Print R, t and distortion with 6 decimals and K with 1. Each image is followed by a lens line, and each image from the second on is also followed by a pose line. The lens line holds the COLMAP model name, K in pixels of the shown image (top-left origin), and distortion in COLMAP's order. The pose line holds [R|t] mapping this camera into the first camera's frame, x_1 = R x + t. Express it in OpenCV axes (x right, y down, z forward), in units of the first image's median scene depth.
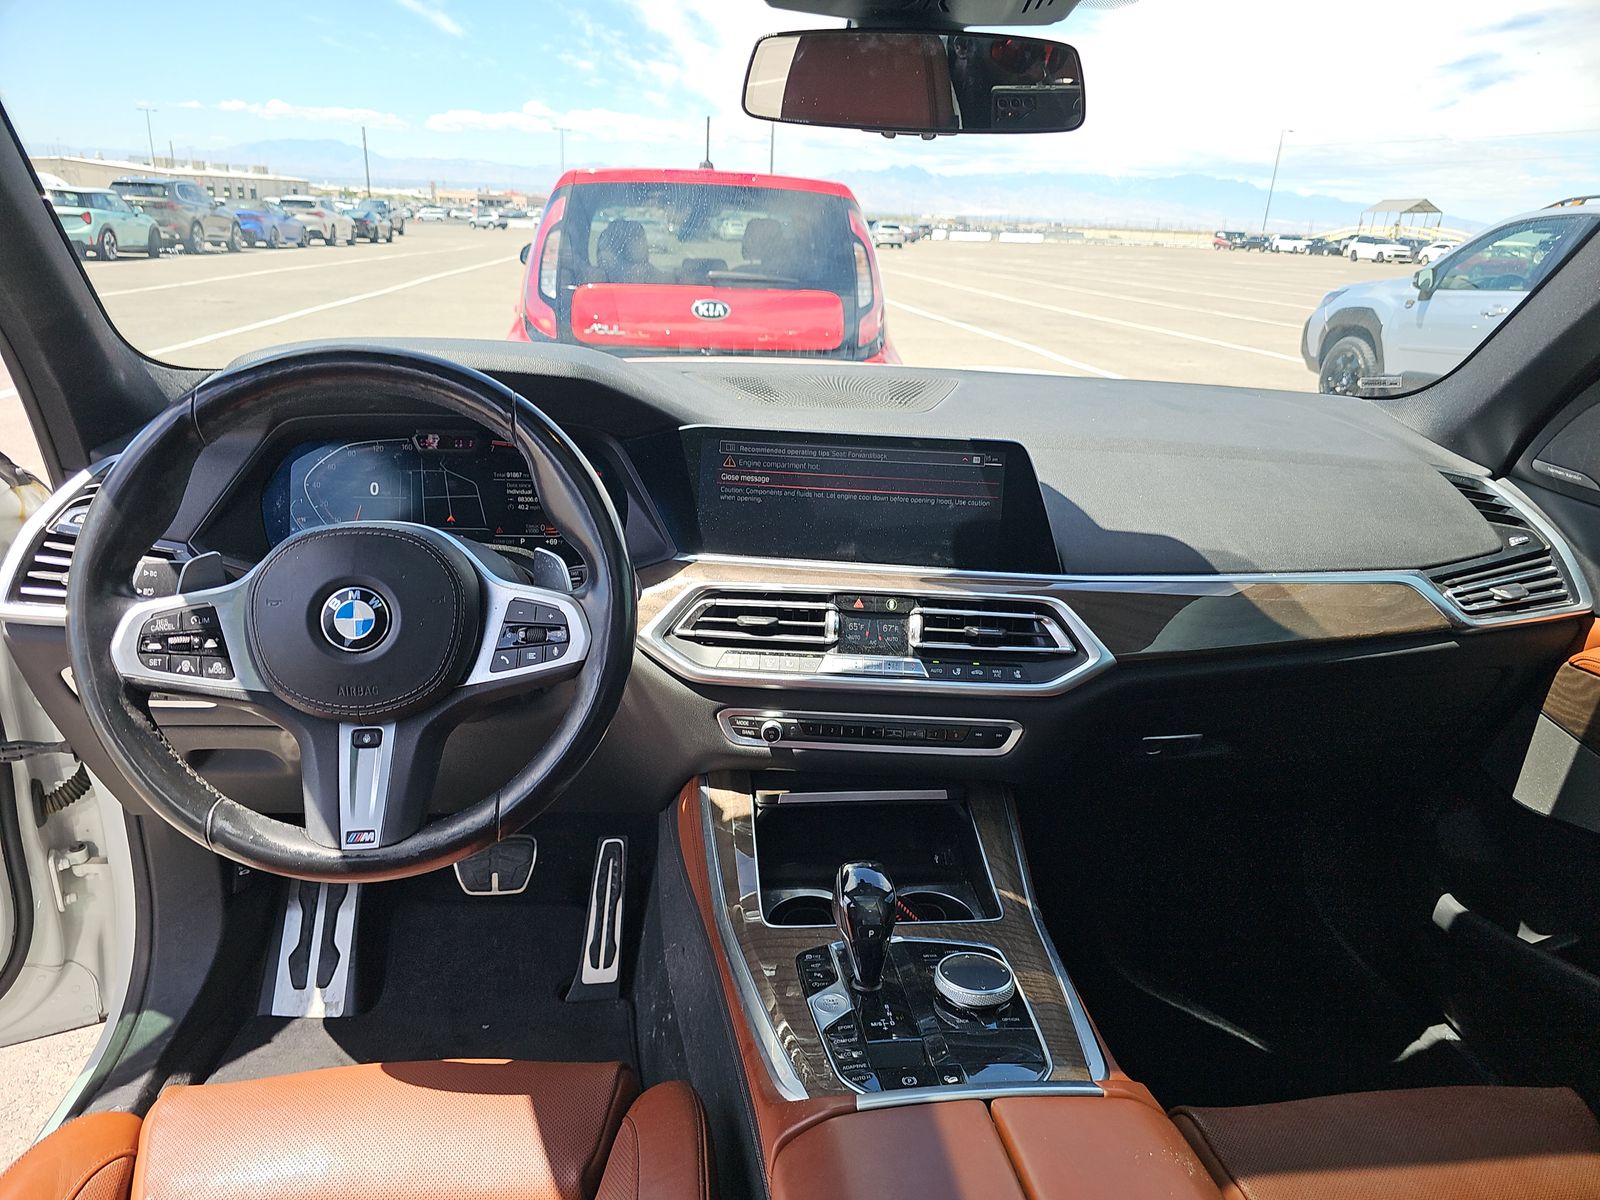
lens RADIAL K [[1093.2, 0, 800.0], [0, 1093.2, 600.0], [0, 0, 1]] dist [0.051533, -0.057003]
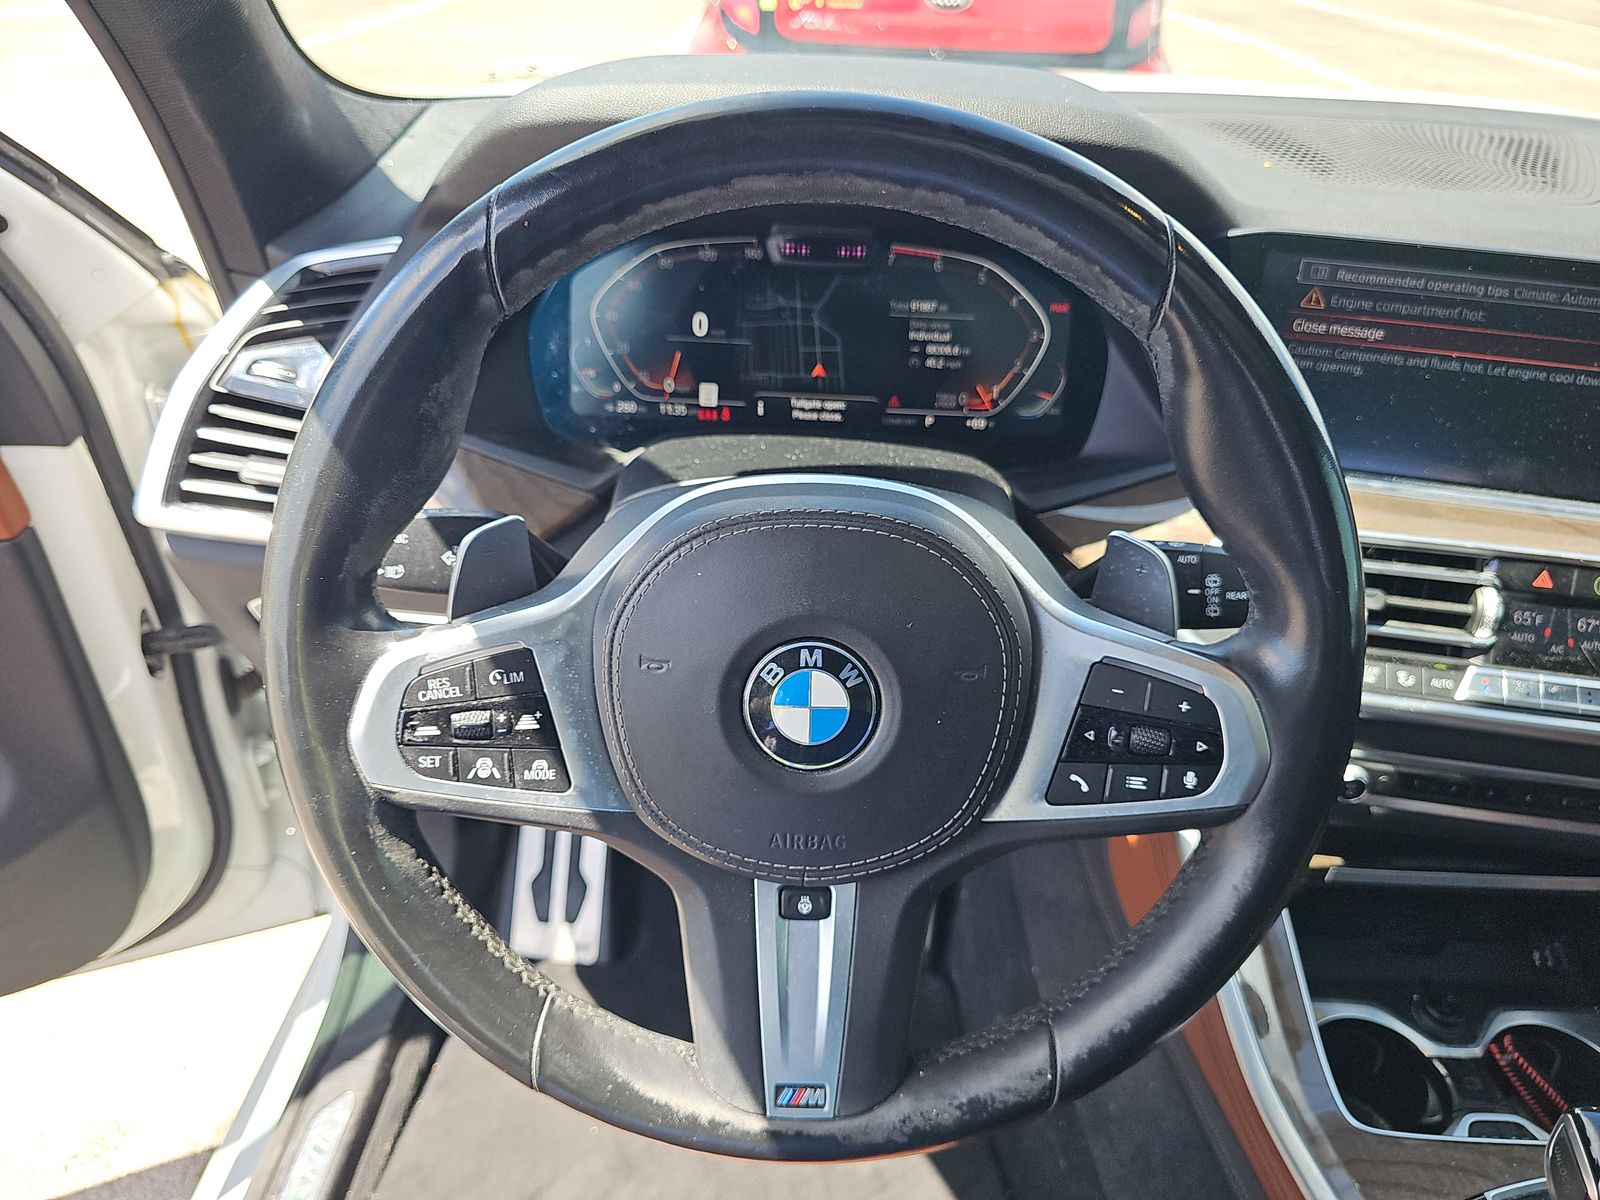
lens RADIAL K [[1163.0, 0, 803.8], [0, 1163.0, 643.0], [0, 0, 1]] dist [0.041789, -0.076002]
pose [[0.988347, 0.079230, -0.129975, -0.325932], [-0.045104, 0.967949, 0.247064, -0.129881], [0.145384, -0.238322, 0.960243, 0.488566]]
